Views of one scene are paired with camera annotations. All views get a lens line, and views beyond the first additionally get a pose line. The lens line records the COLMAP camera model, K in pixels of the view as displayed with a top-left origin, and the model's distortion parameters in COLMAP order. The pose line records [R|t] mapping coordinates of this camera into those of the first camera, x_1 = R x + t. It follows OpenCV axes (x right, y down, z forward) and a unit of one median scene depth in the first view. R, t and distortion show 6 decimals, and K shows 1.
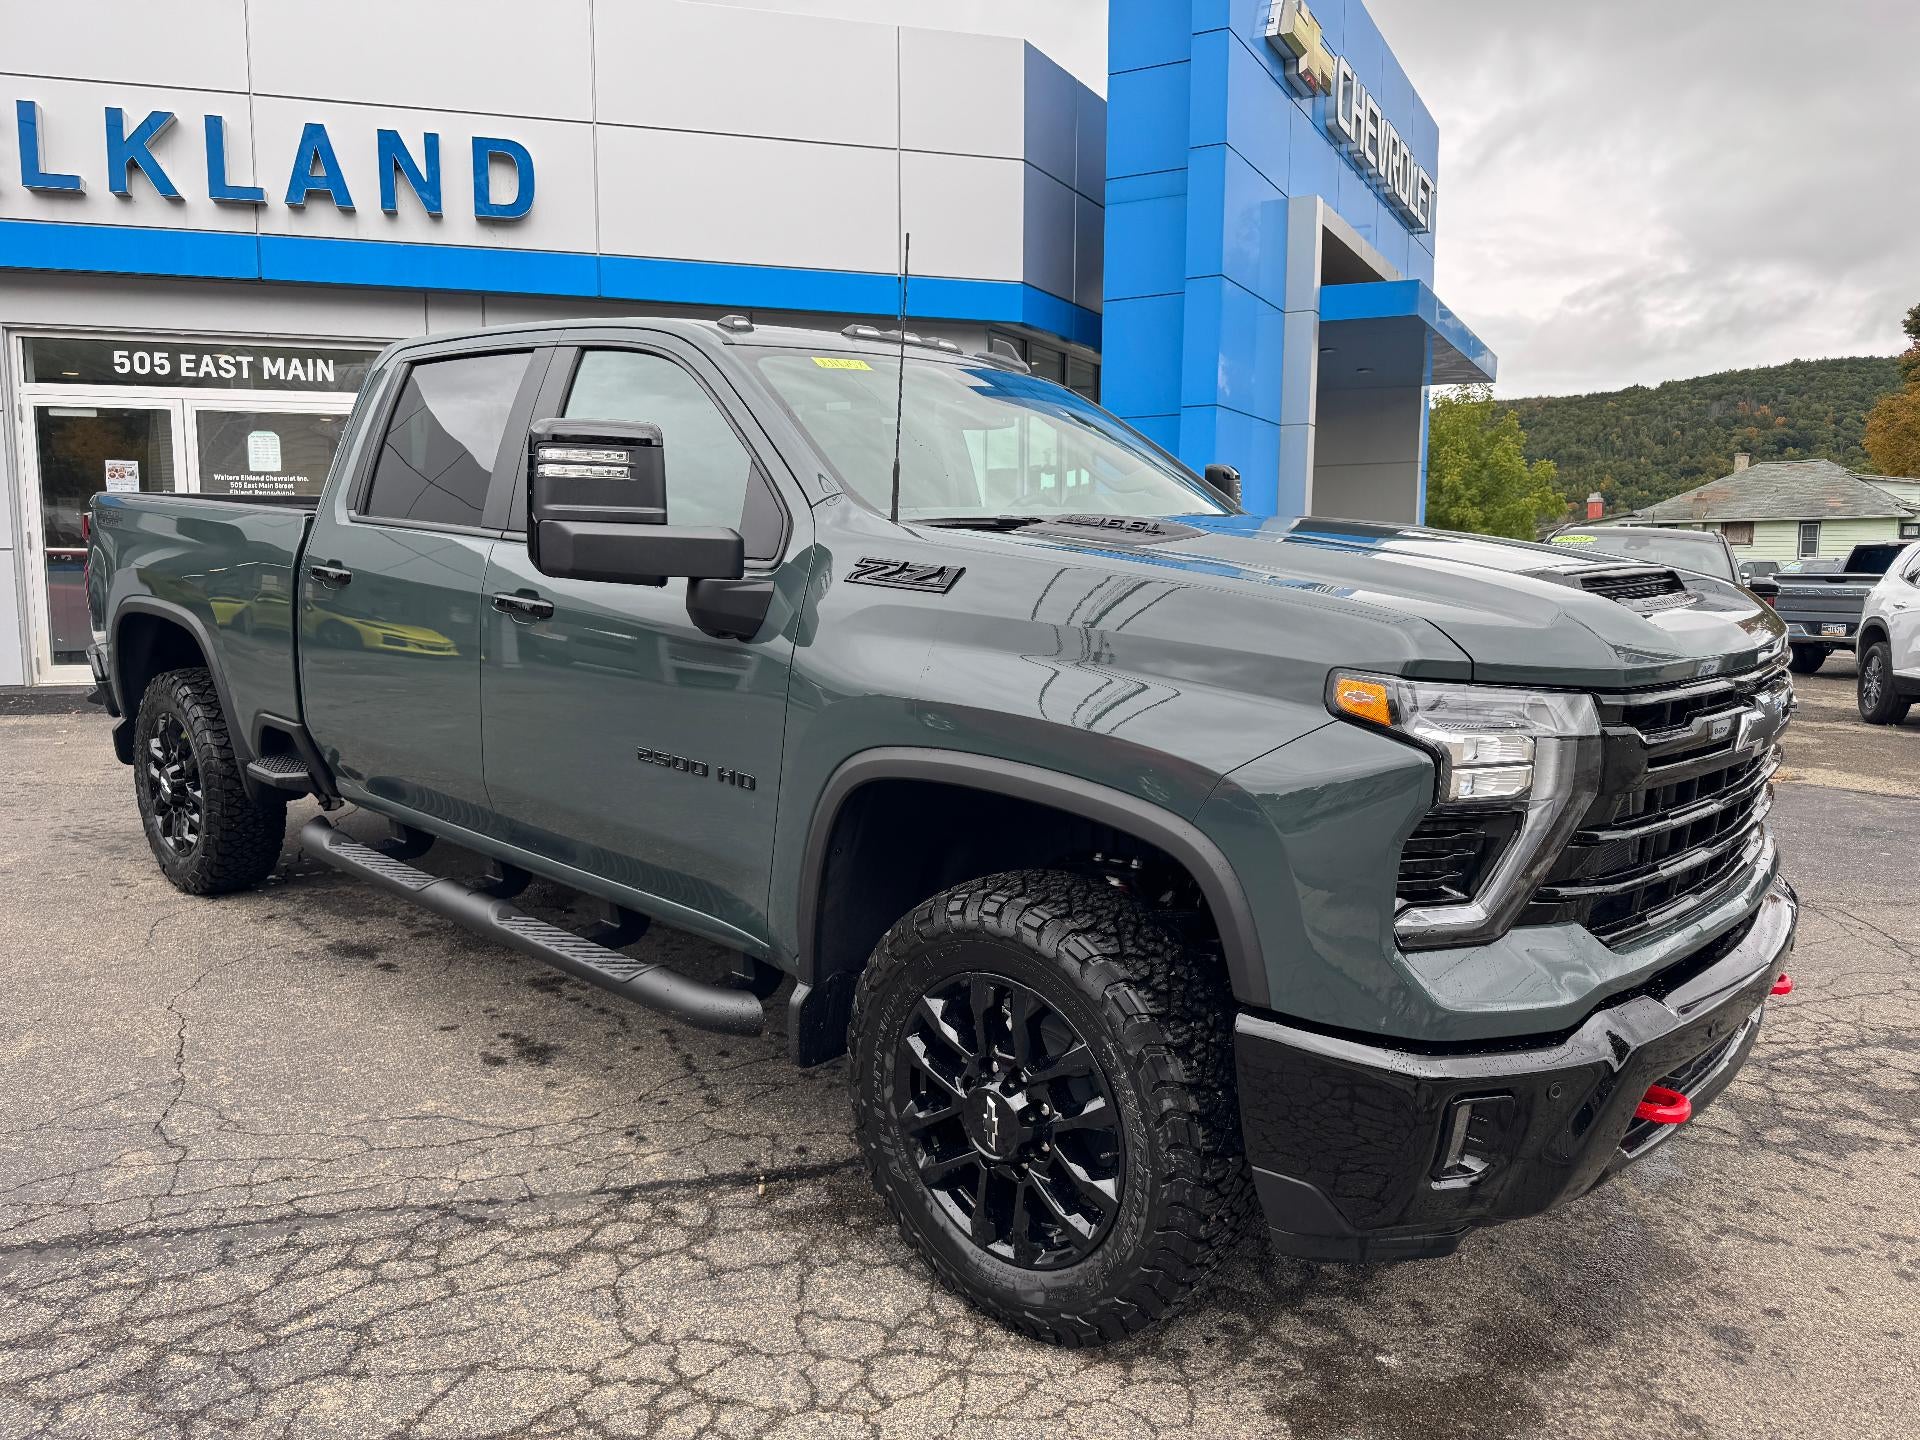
lens RADIAL K [[1350.6, 0, 950.0], [0, 1350.6, 723.2], [0, 0, 1]] dist [0.035604, -0.041058]
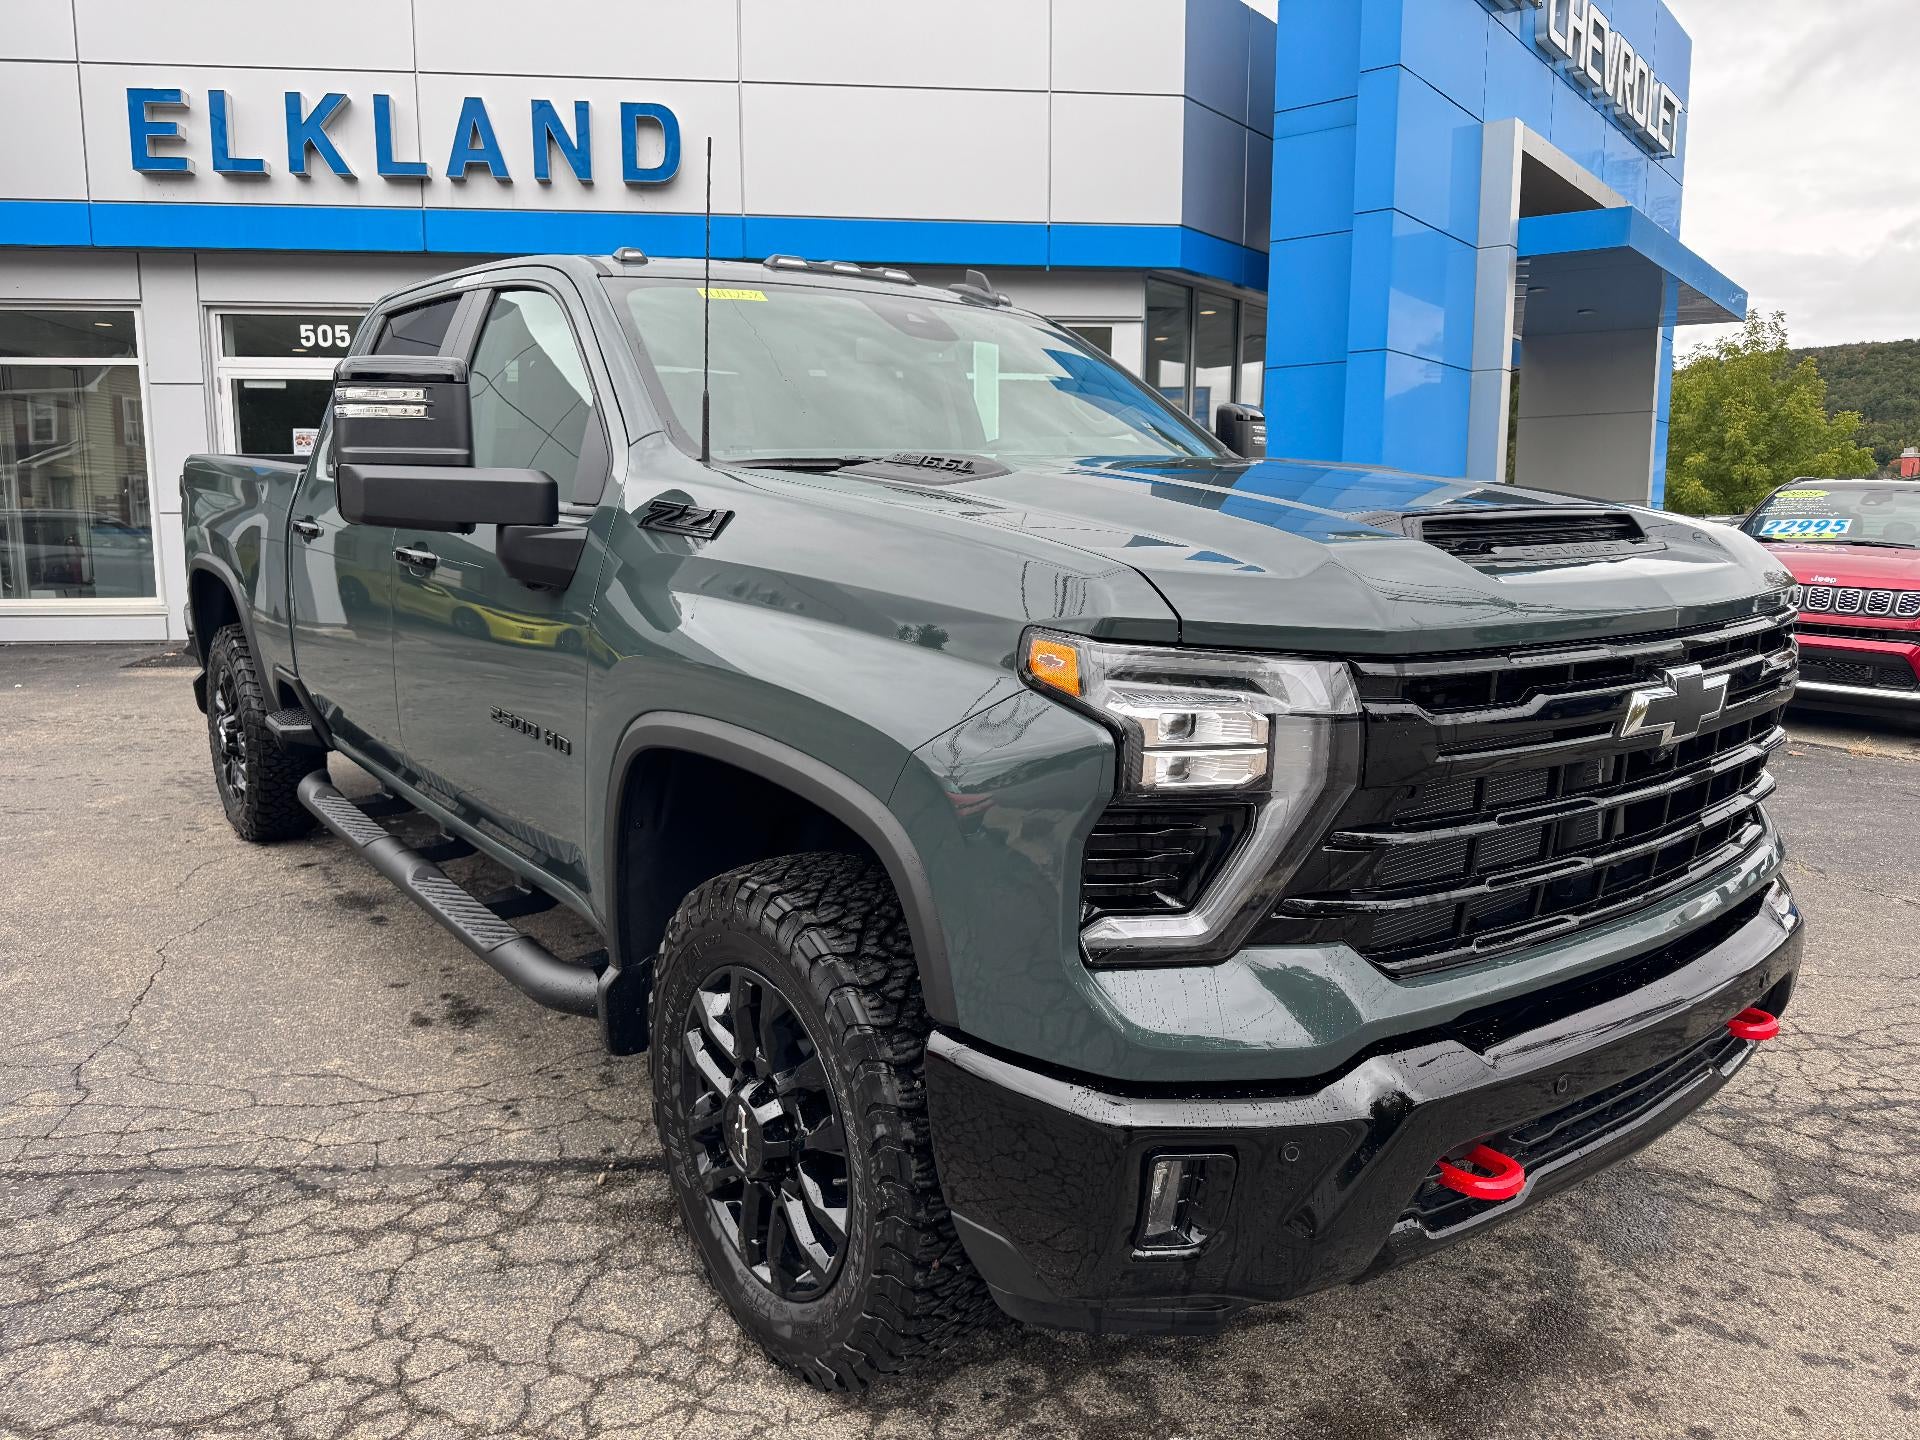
lens RADIAL K [[1350.6, 0, 959.6], [0, 1350.6, 720.7], [0, 0, 1]] dist [0.035604, -0.041058]
pose [[0.985293, 0.021791, -0.169478, 0.255662], [-0.017926, 0.999544, 0.024298, -0.001130], [0.169930, -0.020902, 0.985234, 0.118443]]
